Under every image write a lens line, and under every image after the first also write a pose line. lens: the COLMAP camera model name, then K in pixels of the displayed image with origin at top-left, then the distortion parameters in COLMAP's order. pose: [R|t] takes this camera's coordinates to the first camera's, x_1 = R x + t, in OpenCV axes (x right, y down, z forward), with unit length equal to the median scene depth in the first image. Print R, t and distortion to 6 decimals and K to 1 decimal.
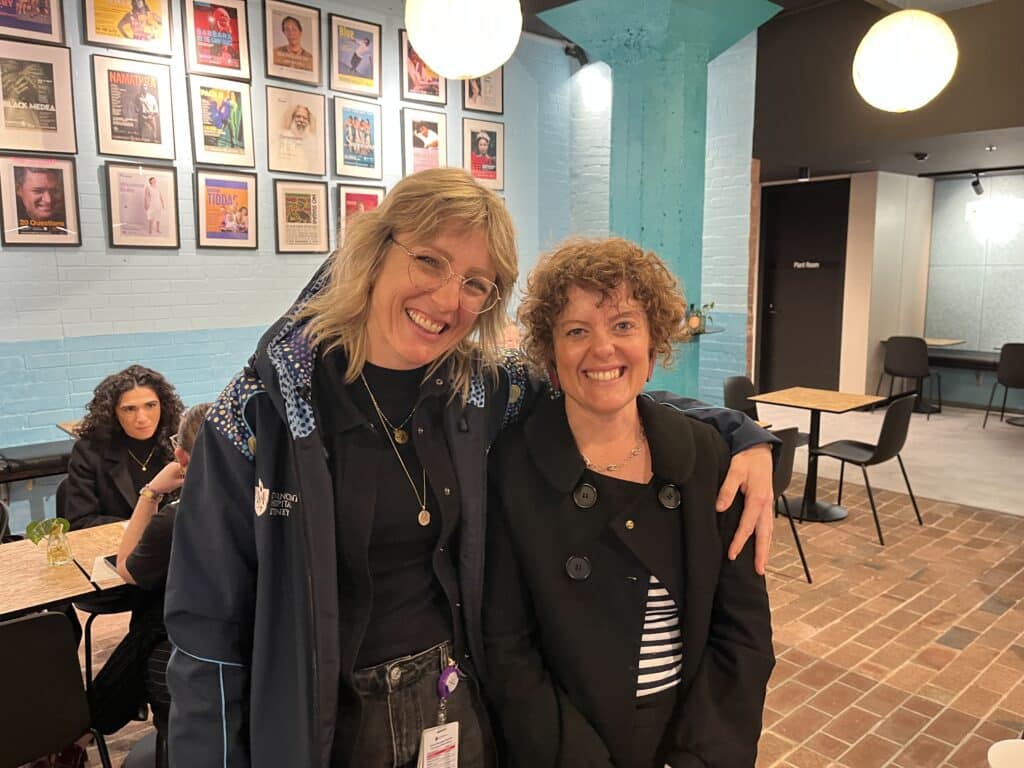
lens RADIAL K [[788.6, 0, 509.7], [0, 788.6, 382.2], [0, 0, 1]] dist [-0.009536, 0.005613]
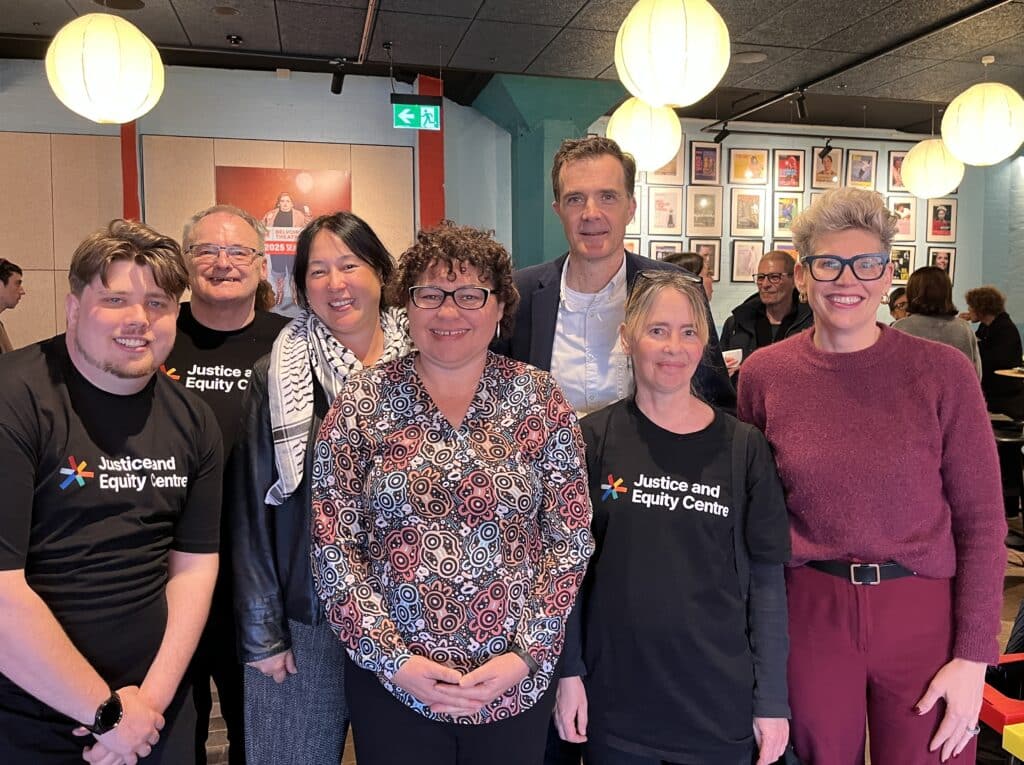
lens RADIAL K [[788.6, 0, 514.2], [0, 788.6, 379.9], [0, 0, 1]] dist [-0.009536, 0.005613]
pose [[0.876469, 0.032183, -0.480381, -0.022074], [-0.066590, 0.996277, -0.054749, 0.205817], [0.476831, 0.079974, 0.875349, -0.916601]]
